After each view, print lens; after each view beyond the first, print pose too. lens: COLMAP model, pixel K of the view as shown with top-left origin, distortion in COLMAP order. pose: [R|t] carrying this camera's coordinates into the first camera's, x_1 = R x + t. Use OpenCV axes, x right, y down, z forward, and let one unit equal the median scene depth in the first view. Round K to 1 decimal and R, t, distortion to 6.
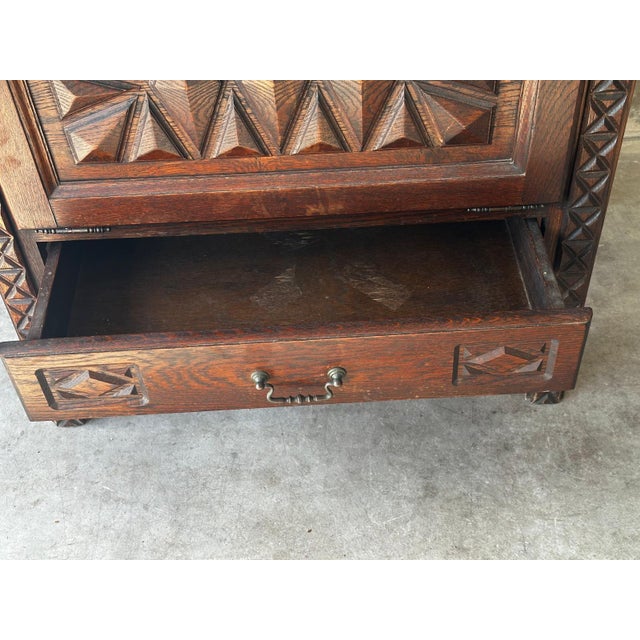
lens RADIAL K [[904.0, 0, 314.5], [0, 904.0, 318.5], [0, 0, 1]] dist [0.120276, 0.000000]
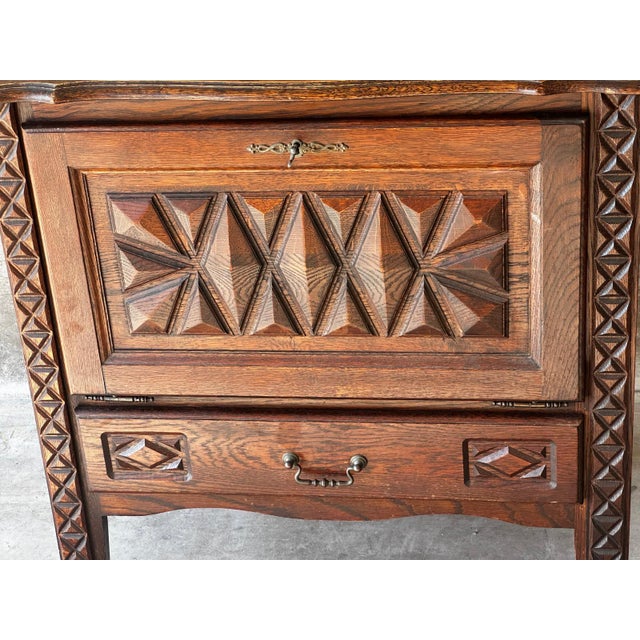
lens RADIAL K [[1459.9, 0, 322.4], [0, 1459.9, 301.9], [0, 0, 1]] dist [0.131635, 0.000000]
pose [[0.987603, 0.057086, -0.146227, 0.216426], [-0.097586, 0.952925, -0.287072, 0.269336], [0.122956, 0.297782, 0.946682, -0.631385]]
